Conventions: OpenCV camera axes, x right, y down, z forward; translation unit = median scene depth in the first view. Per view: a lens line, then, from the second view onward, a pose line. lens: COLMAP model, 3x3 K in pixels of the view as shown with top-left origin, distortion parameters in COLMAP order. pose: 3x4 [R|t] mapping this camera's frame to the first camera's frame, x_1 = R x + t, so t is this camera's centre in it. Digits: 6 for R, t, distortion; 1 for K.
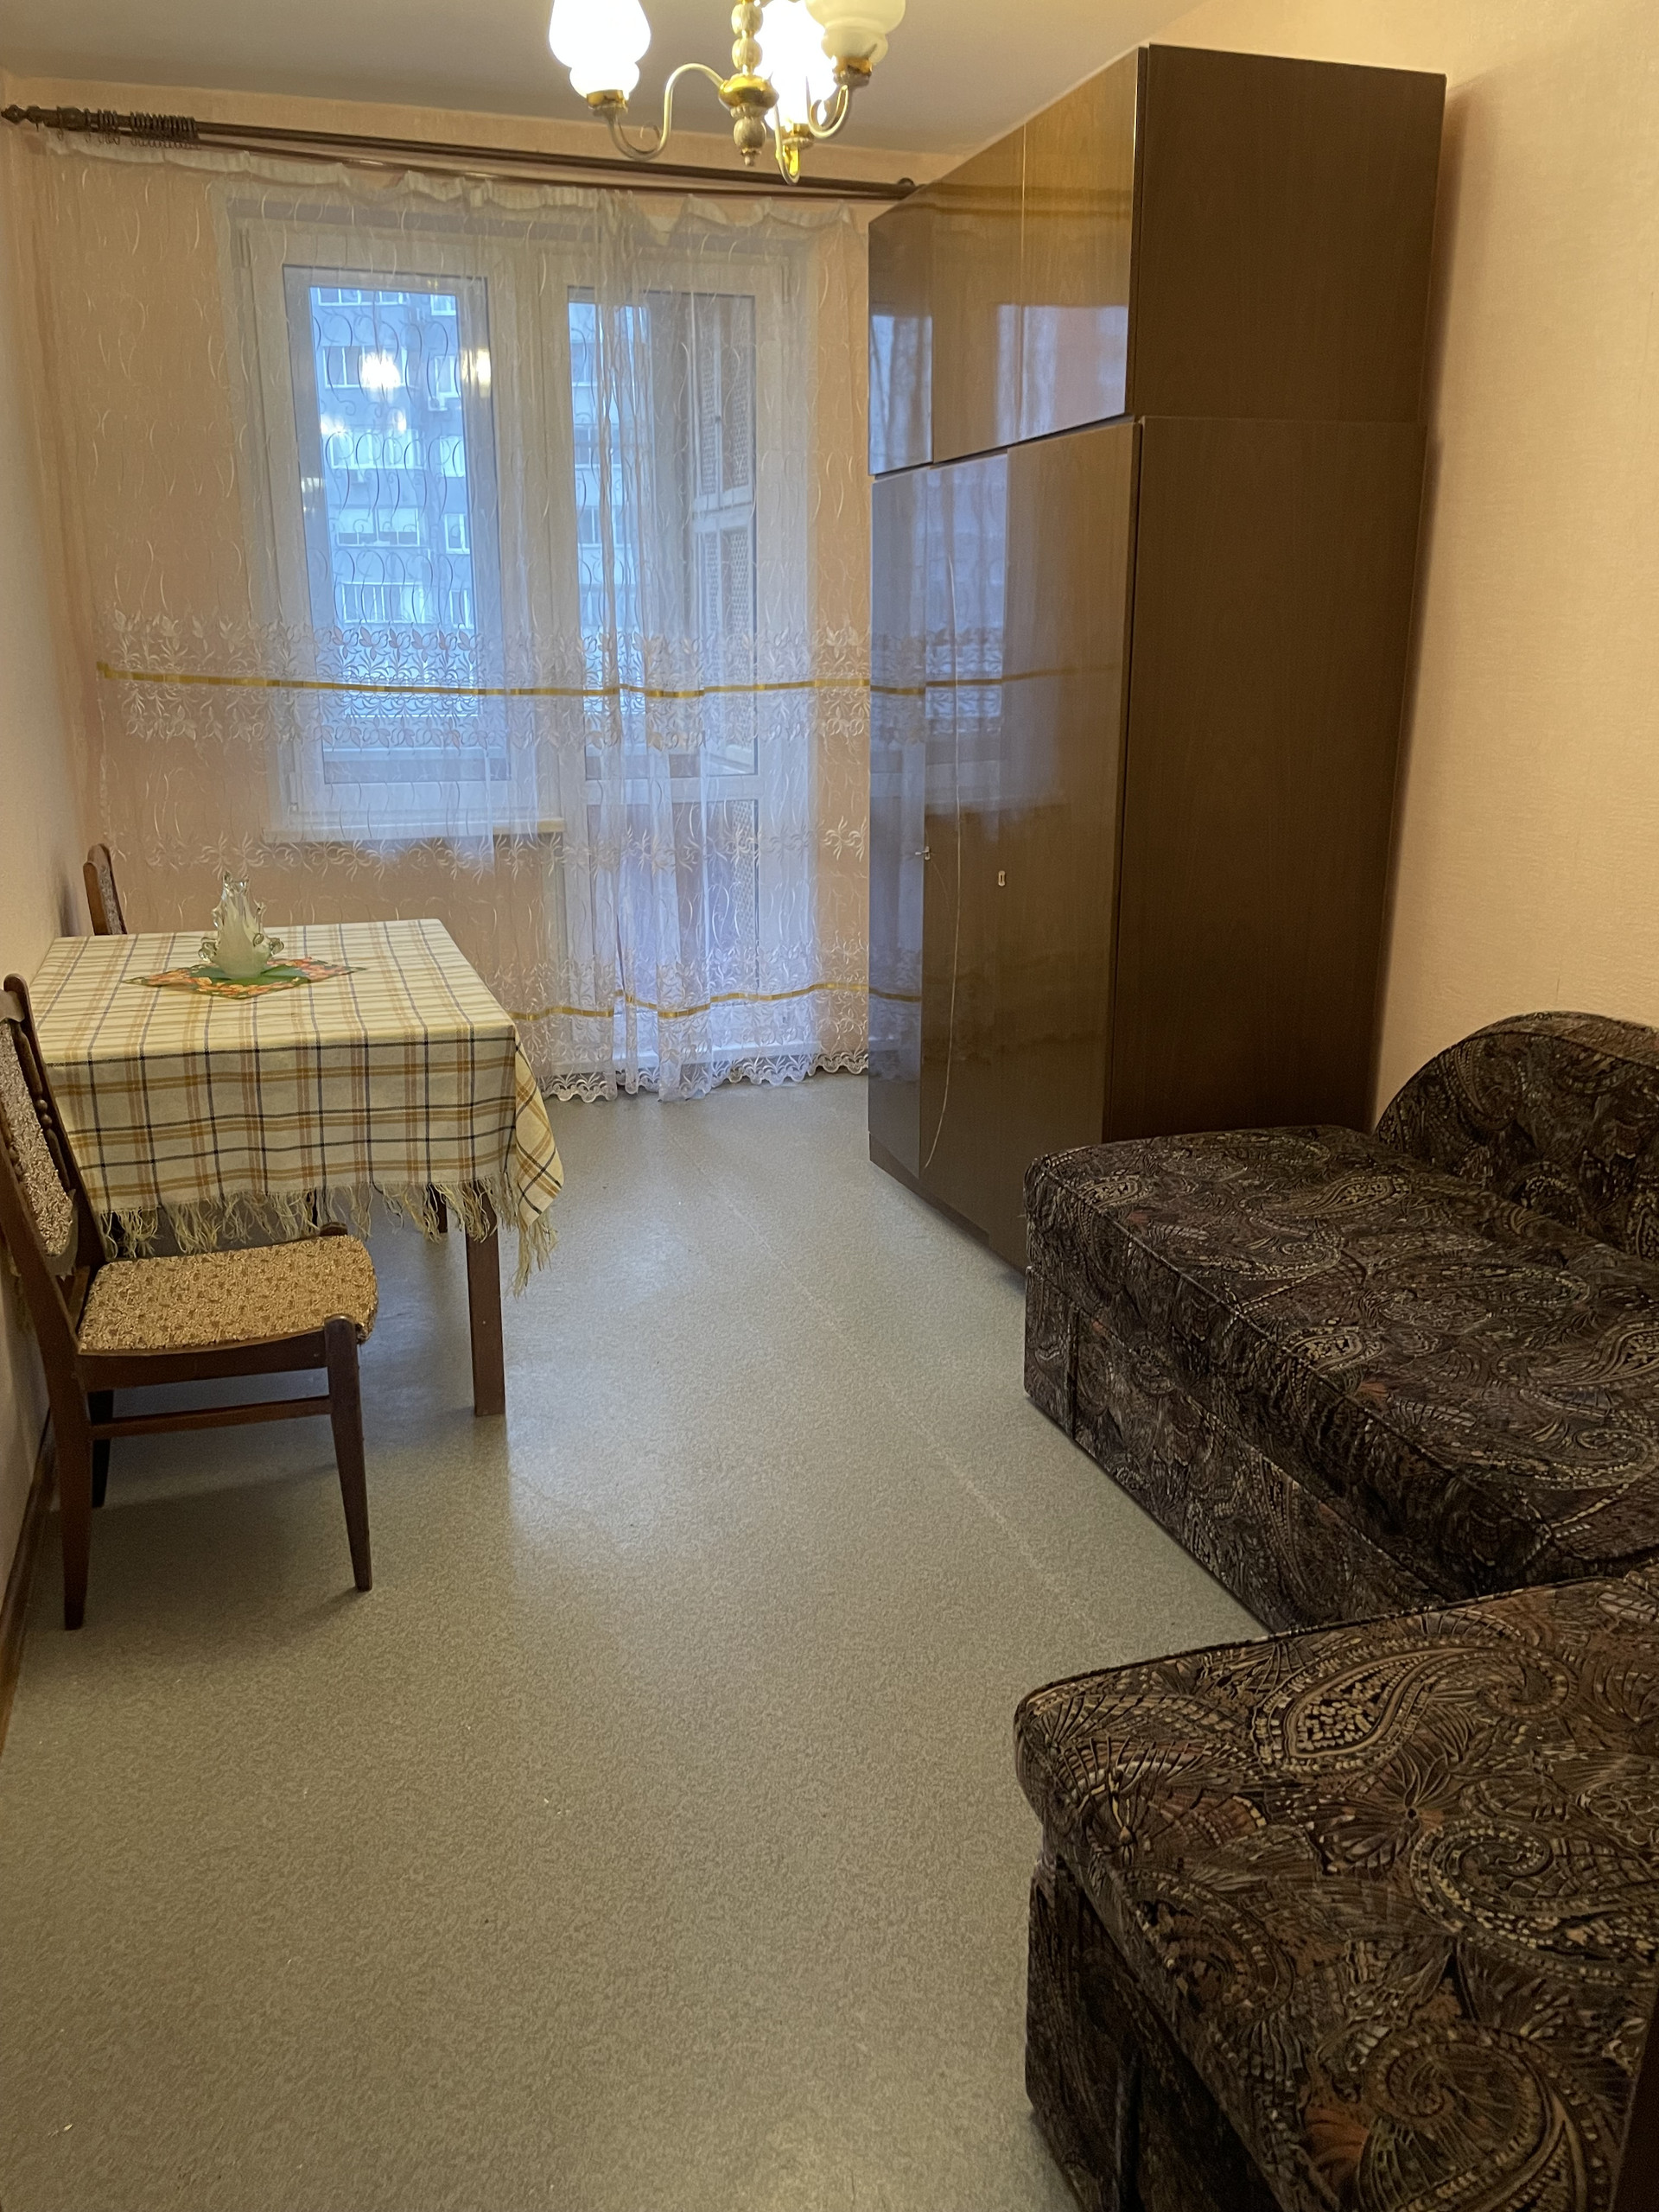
lens RADIAL K [[1683.9, 0, 822.0], [0, 1683.9, 1105.4], [0, 0, 1]] dist [0.094470, -0.120246]
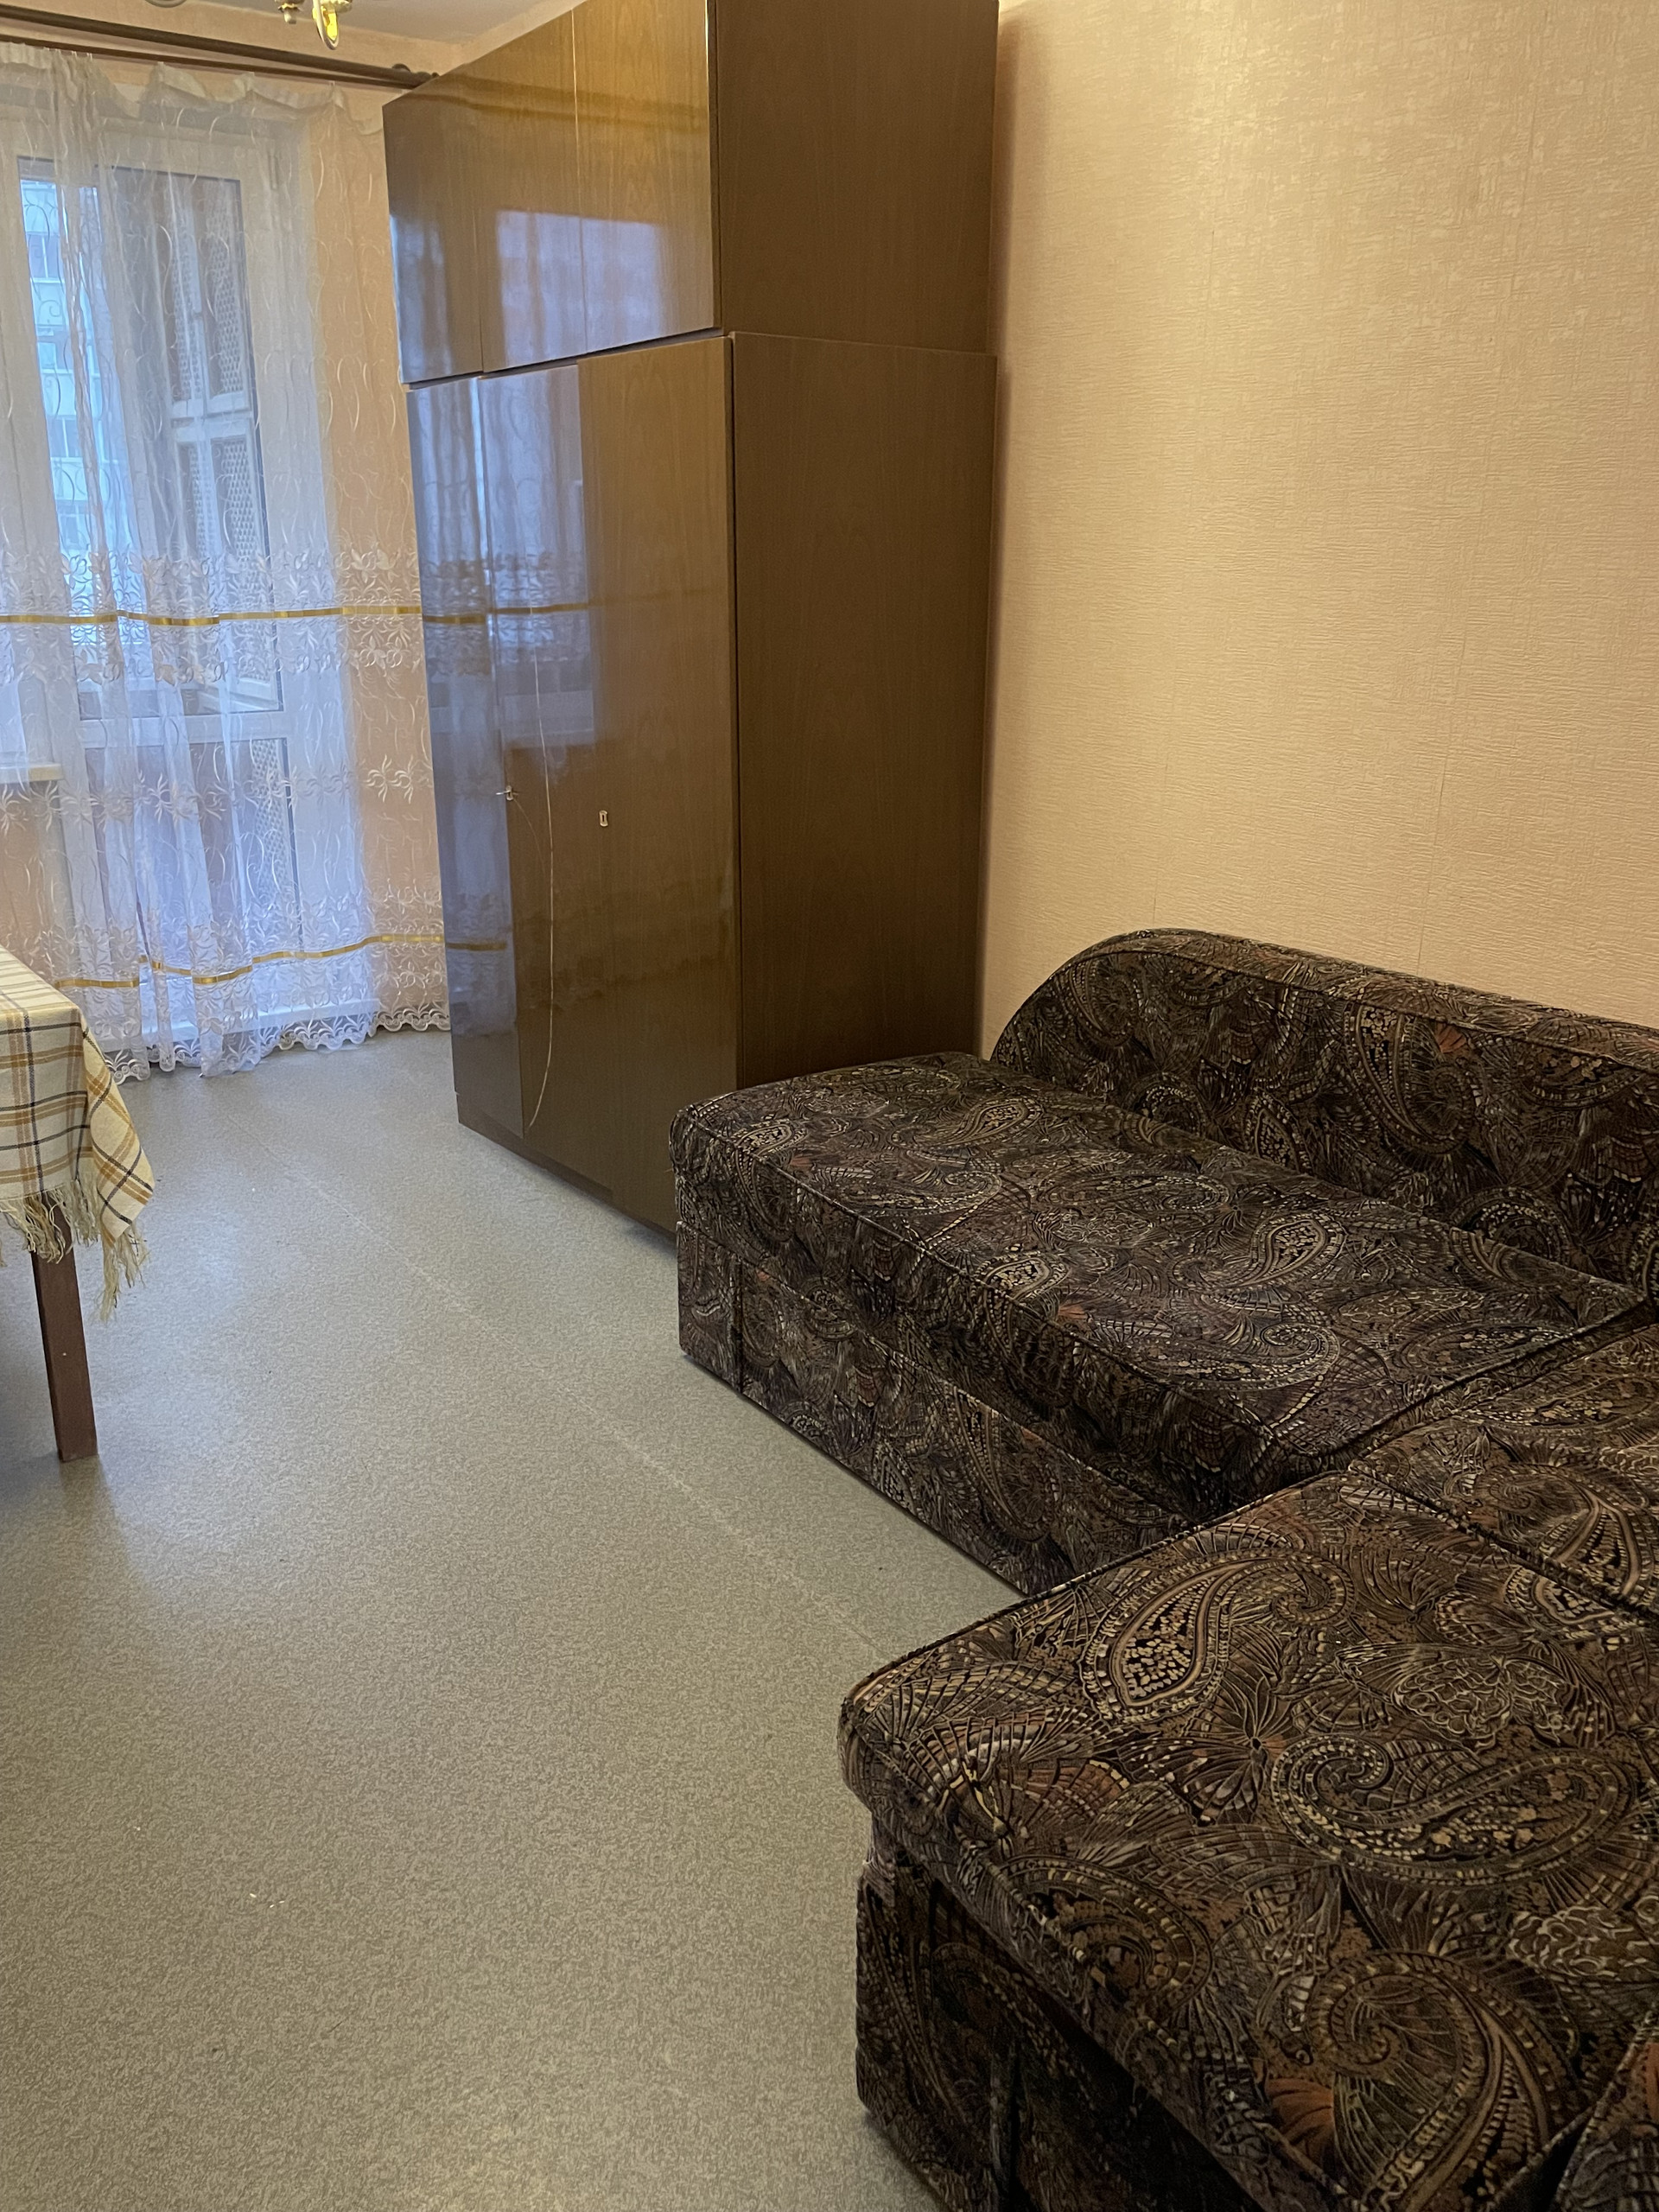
lens RADIAL K [[1685.6, 0, 829.1], [0, 1685.6, 1087.8], [0, 0, 1]] dist [0.101137, -0.133939]
pose [[0.954231, -0.082160, 0.287564, -0.079928], [0.074144, 0.996497, 0.038677, -0.014203], [-0.289734, -0.015586, 0.956980, 0.062991]]
